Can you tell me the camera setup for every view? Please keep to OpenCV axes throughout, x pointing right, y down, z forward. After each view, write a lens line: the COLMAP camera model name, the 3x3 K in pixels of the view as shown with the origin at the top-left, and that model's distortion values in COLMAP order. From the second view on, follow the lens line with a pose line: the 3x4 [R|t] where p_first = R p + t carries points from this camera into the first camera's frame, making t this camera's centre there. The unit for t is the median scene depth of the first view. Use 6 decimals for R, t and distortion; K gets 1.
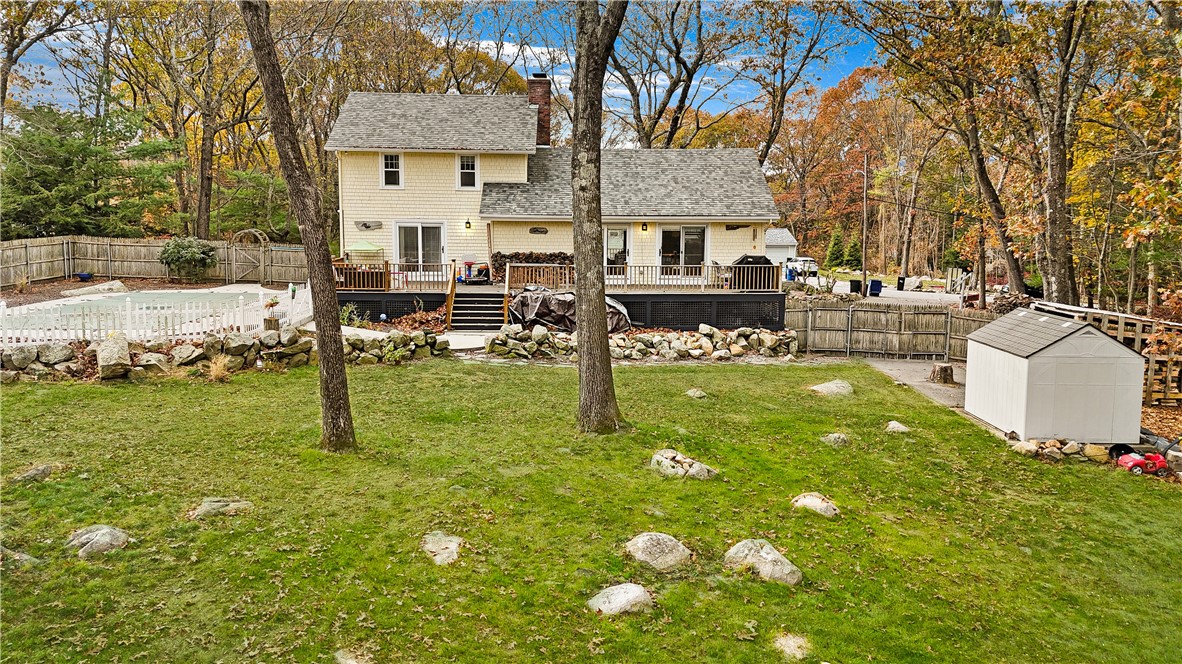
lens RADIAL K [[795.3, 0, 591.0], [0, 795.3, 332.0], [0, 0, 1]] dist [0.084113, -0.189853]
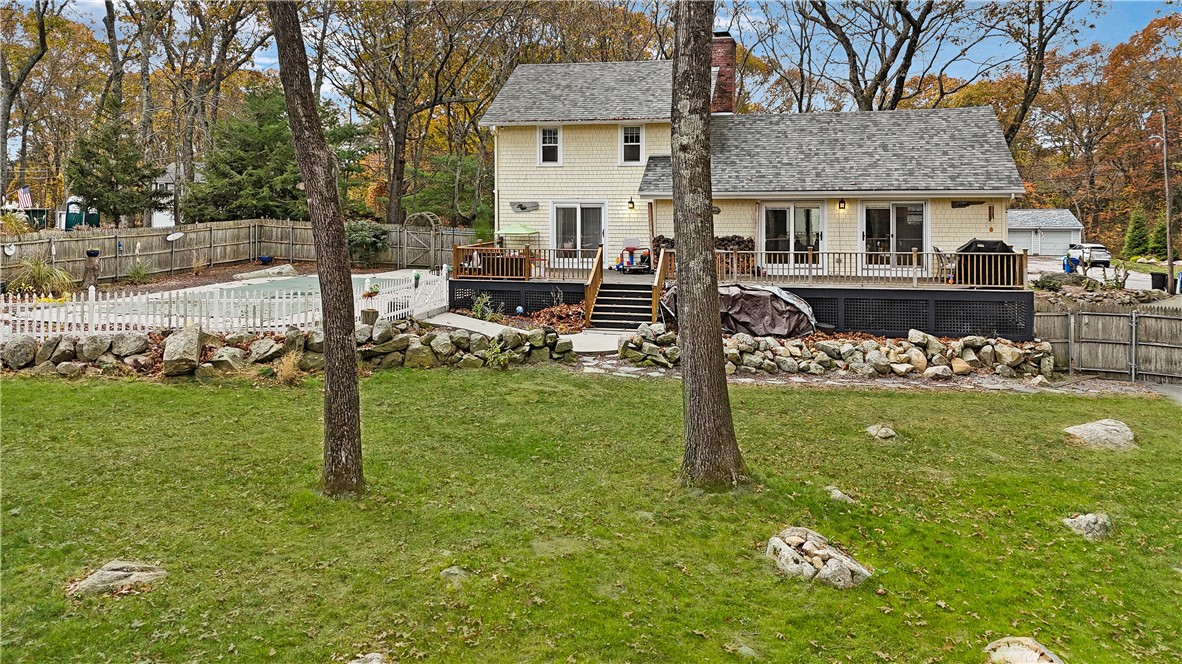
lens RADIAL K [[855.4, 0, 588.7], [0, 855.4, 228.6], [0, 0, 1]] dist [0.036295, -0.030783]
pose [[0.963753, -0.000594, -0.266796, 0.062740], [-0.028477, 0.994056, -0.105081, -0.011041], [0.265272, 0.108870, 0.958007, 0.123605]]
